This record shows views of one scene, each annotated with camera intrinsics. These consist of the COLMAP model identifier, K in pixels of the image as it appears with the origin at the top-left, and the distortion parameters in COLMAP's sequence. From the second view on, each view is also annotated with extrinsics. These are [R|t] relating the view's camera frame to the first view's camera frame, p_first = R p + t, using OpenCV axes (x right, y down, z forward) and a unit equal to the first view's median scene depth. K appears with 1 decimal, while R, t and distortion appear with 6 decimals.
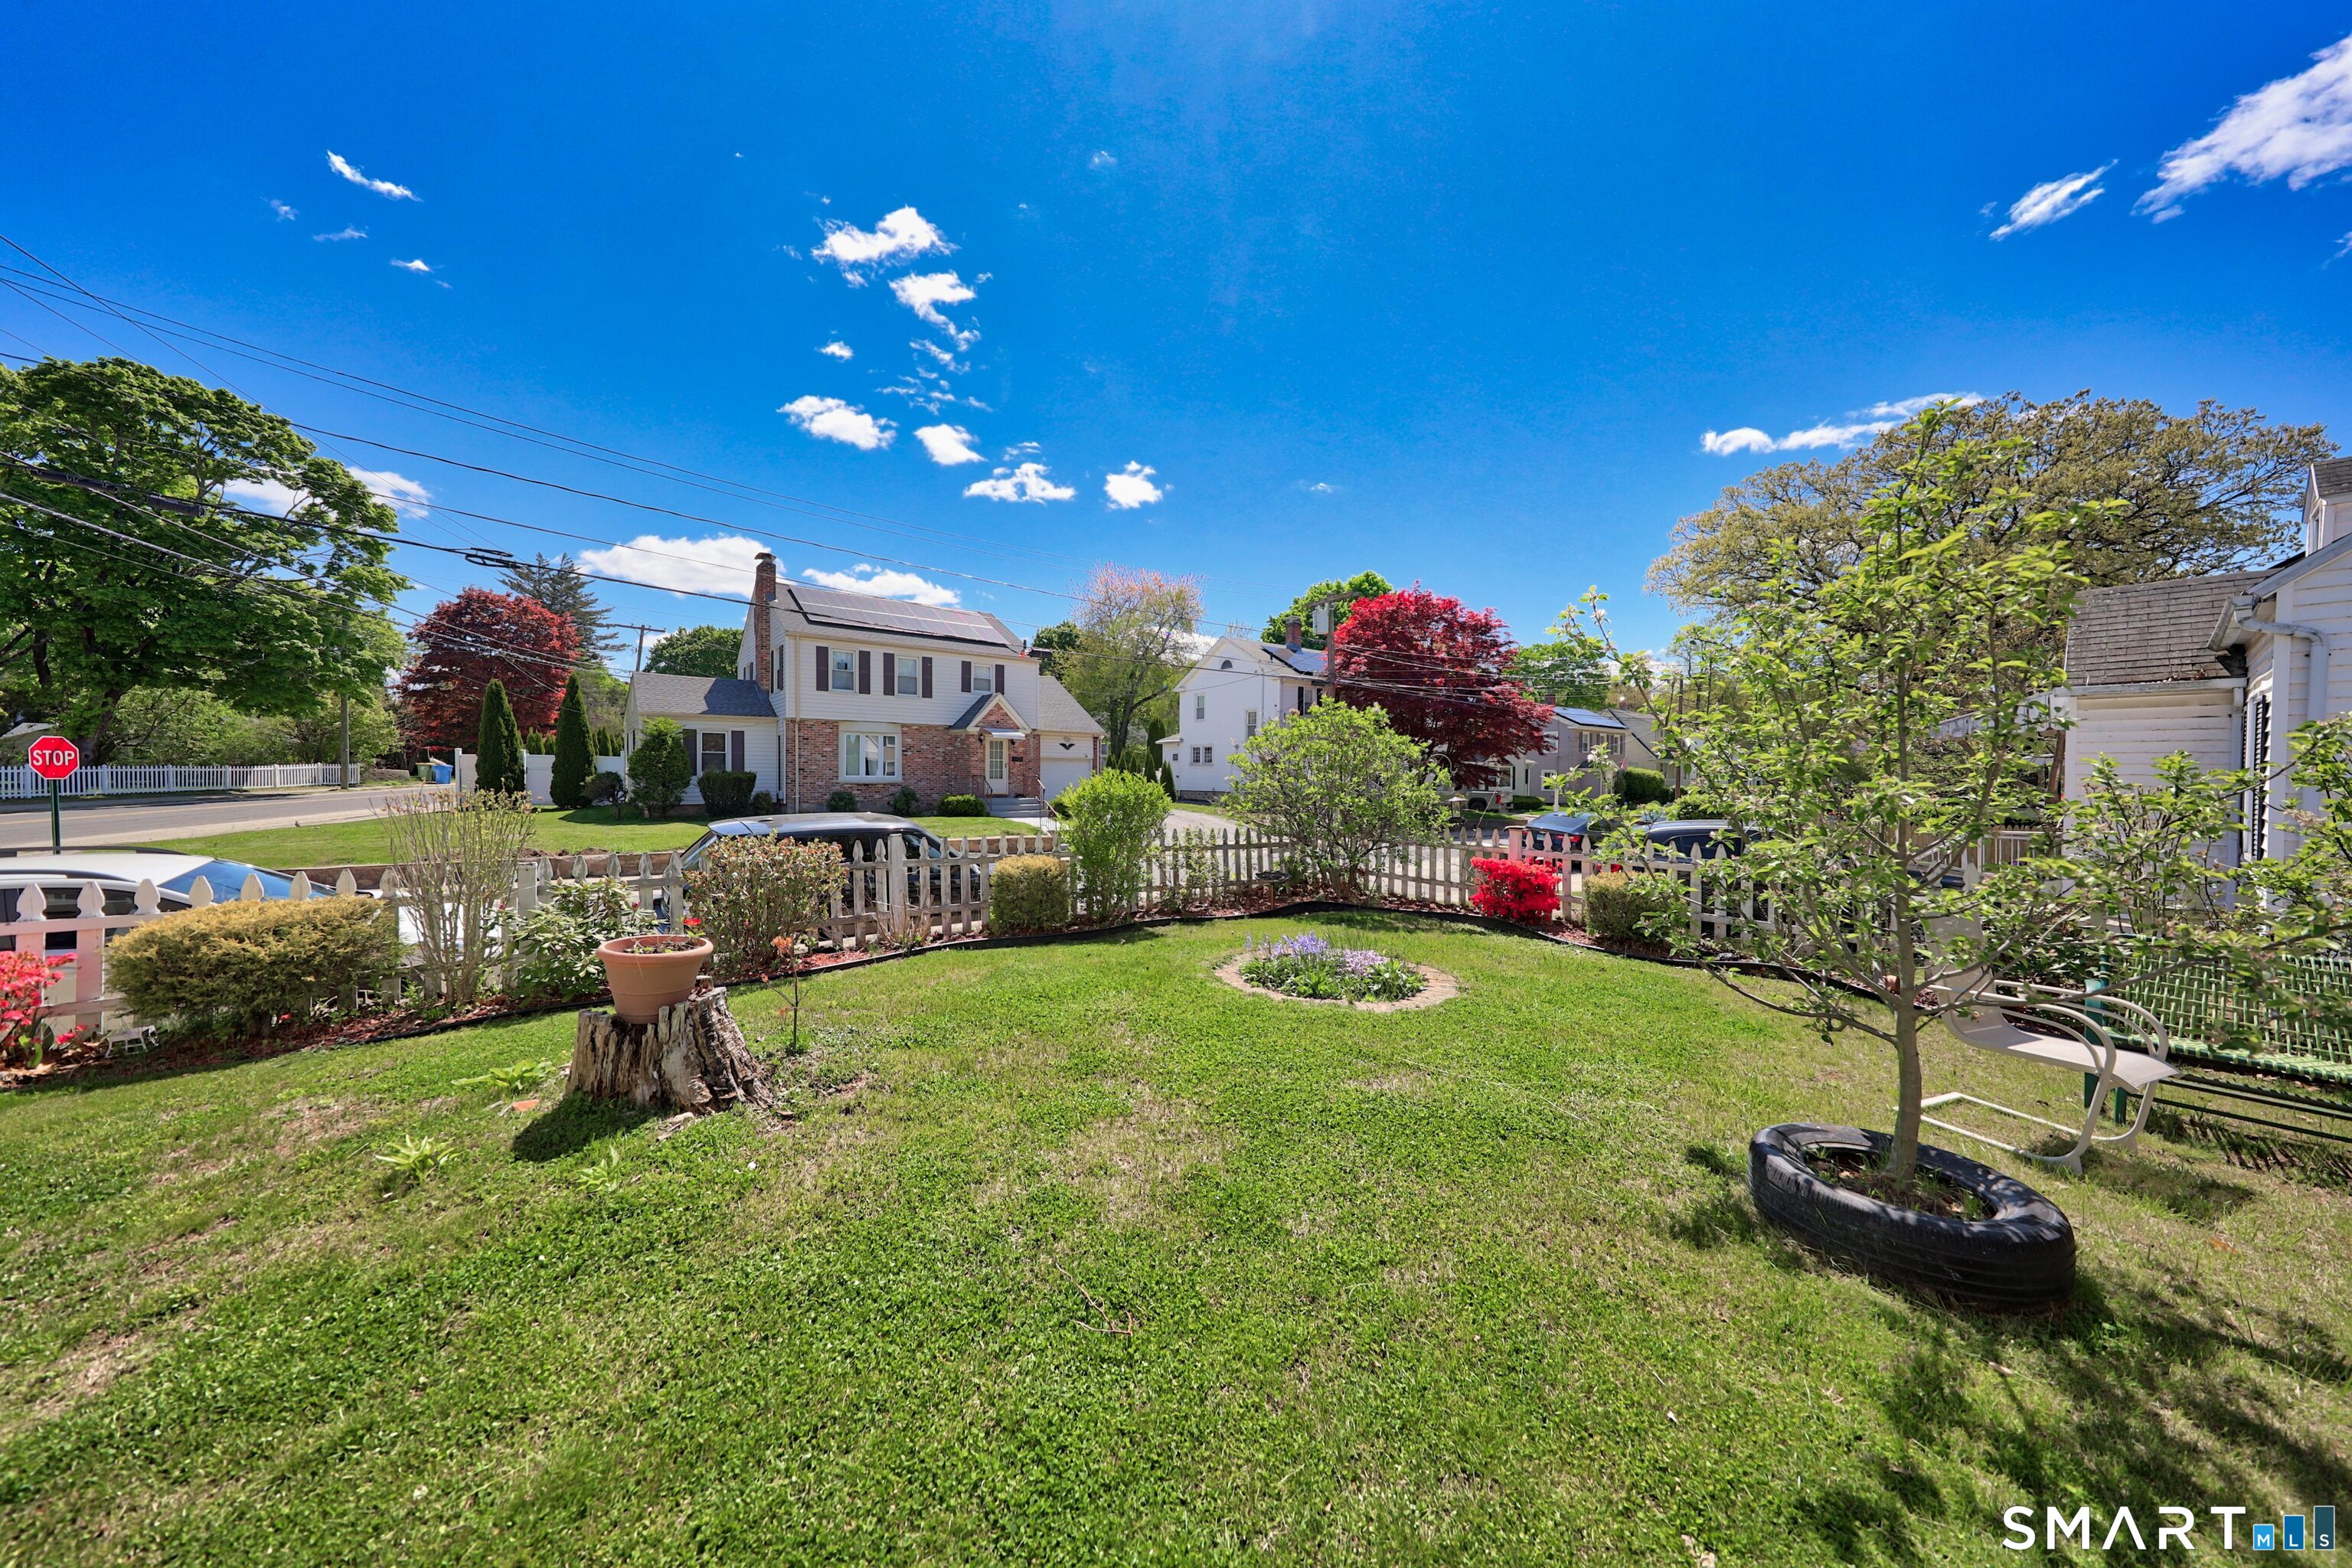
lens RADIAL K [[790.1, 0, 1154.0], [0, 790.1, 780.0], [0, 0, 1]] dist [-0.000516, 0.000019]
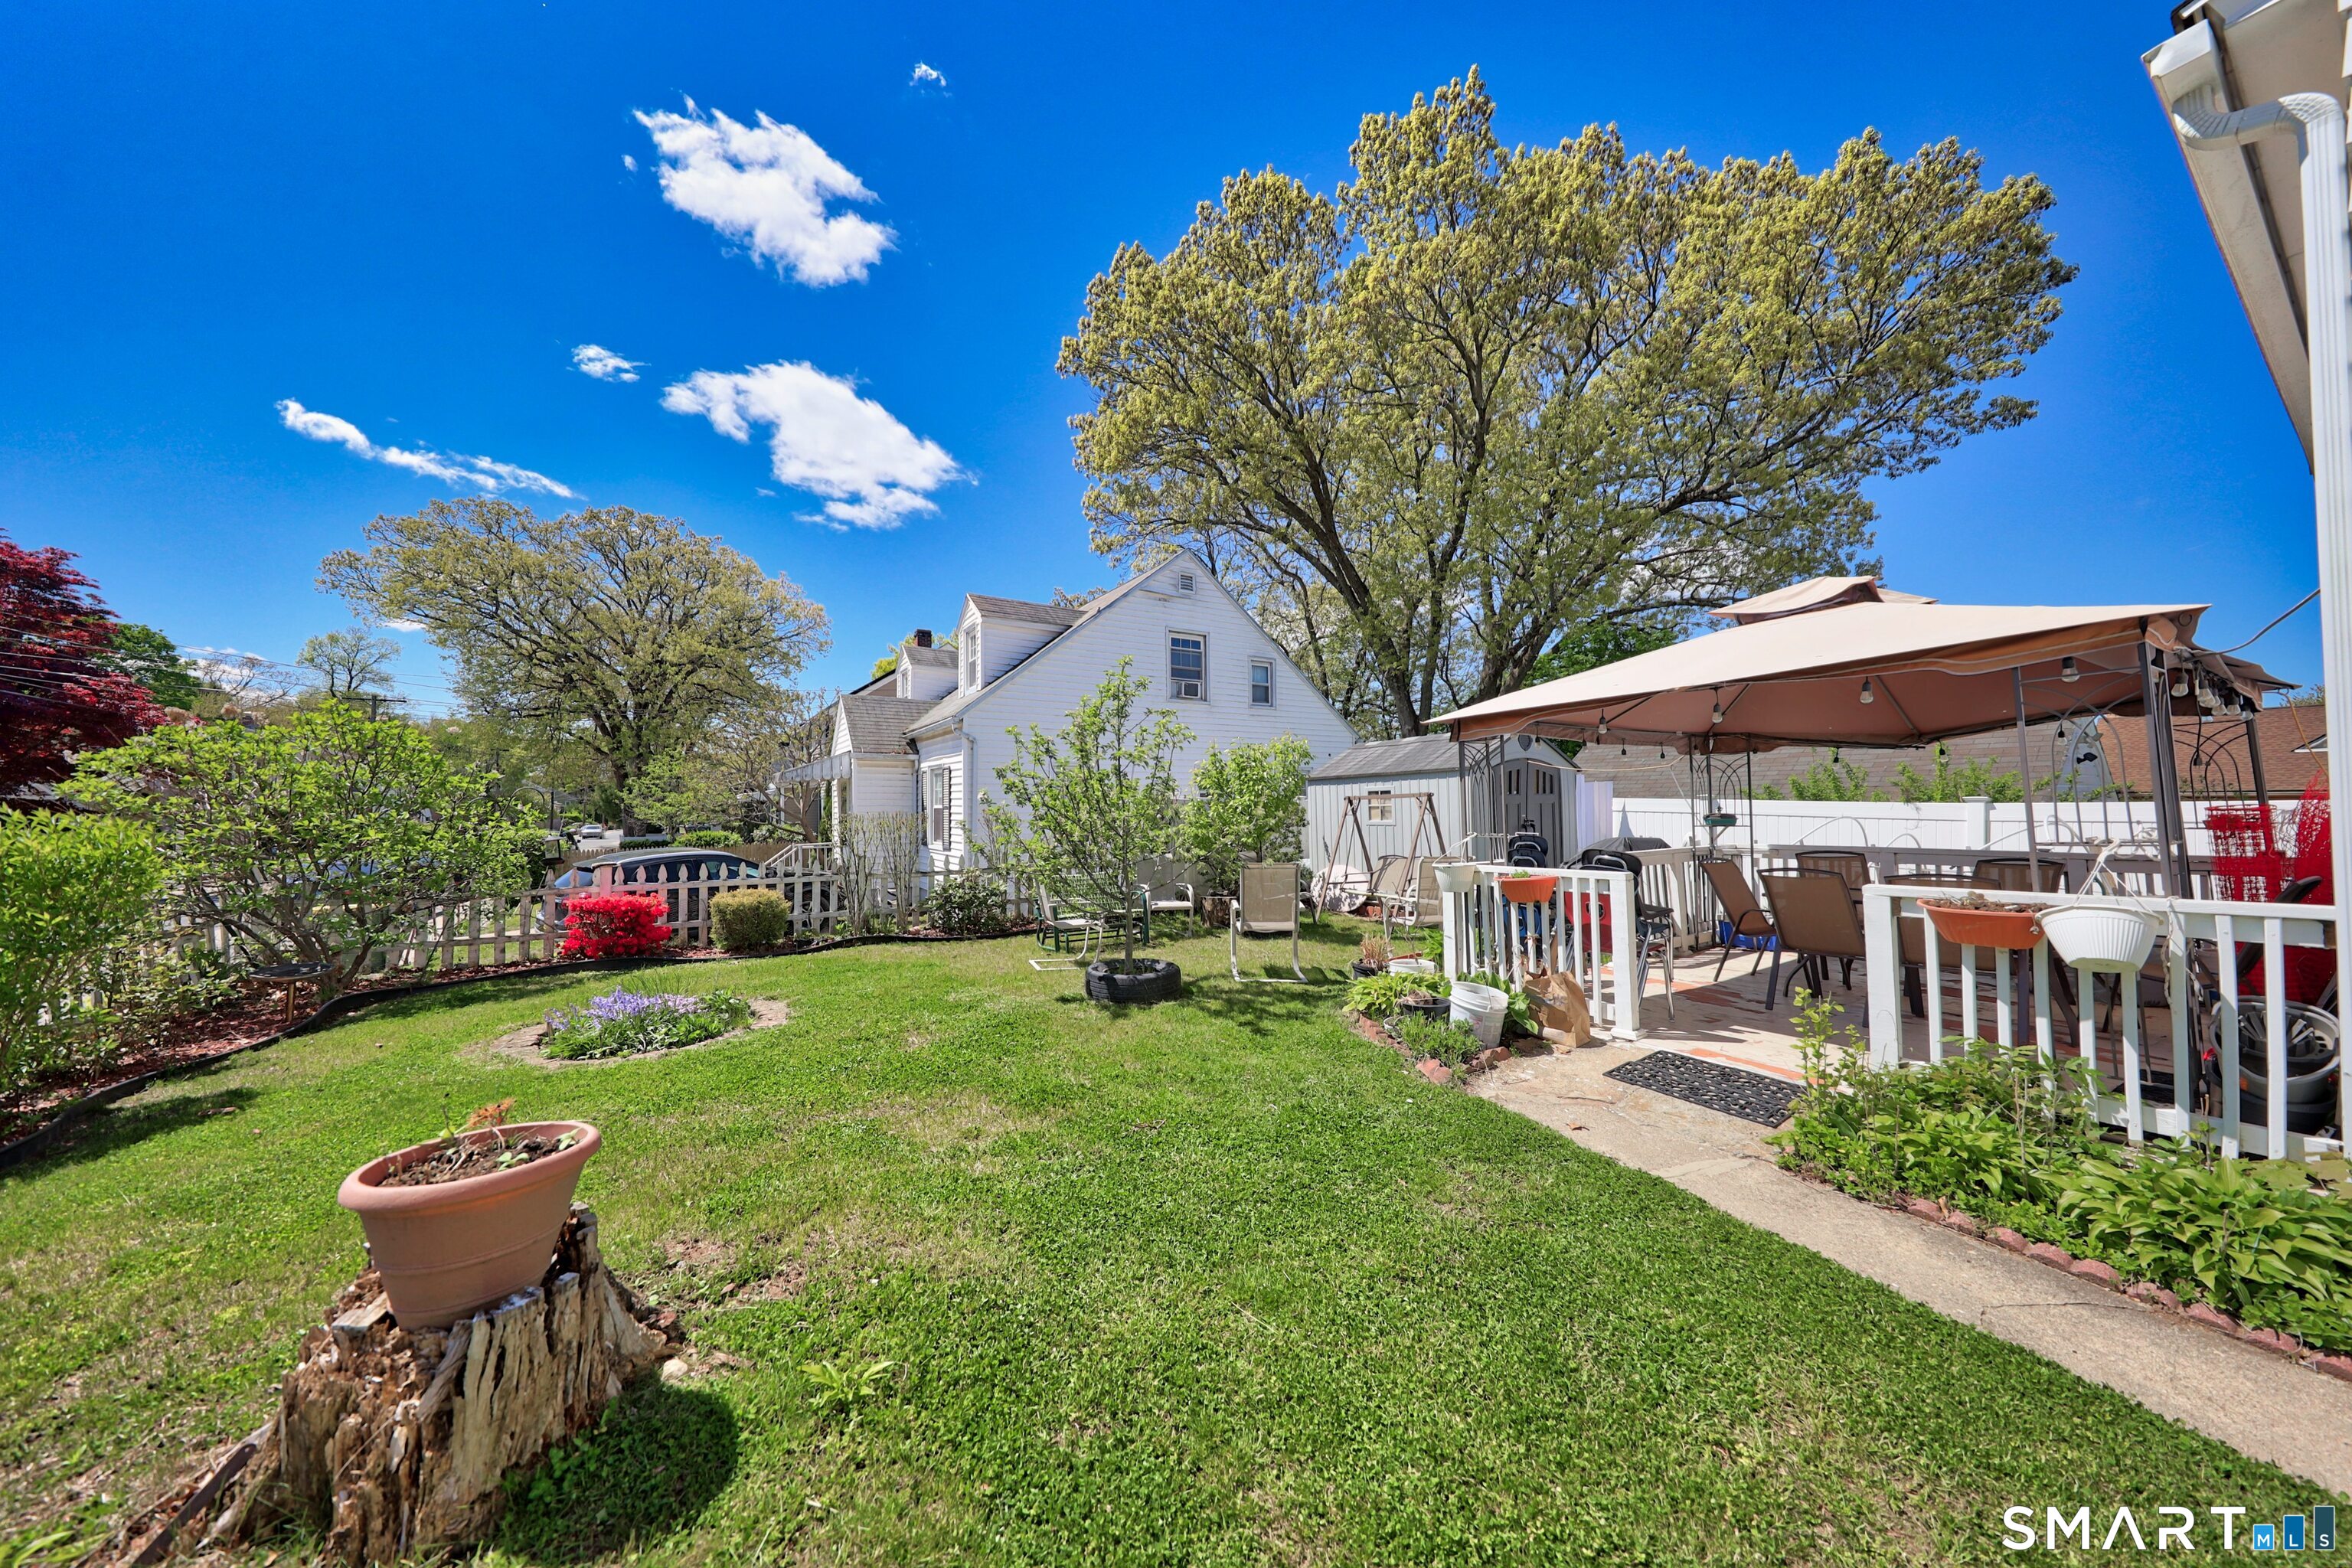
lens RADIAL K [[790.1, 0, 1154.0], [0, 790.1, 780.0], [0, 0, 1]] dist [-0.000516, 0.000019]
pose [[0.007216, 0.016590, 0.999836, -0.186621], [0.019250, 0.999675, -0.016726, -0.005480], [-0.999789, 0.019367, 0.006895, 0.112977]]
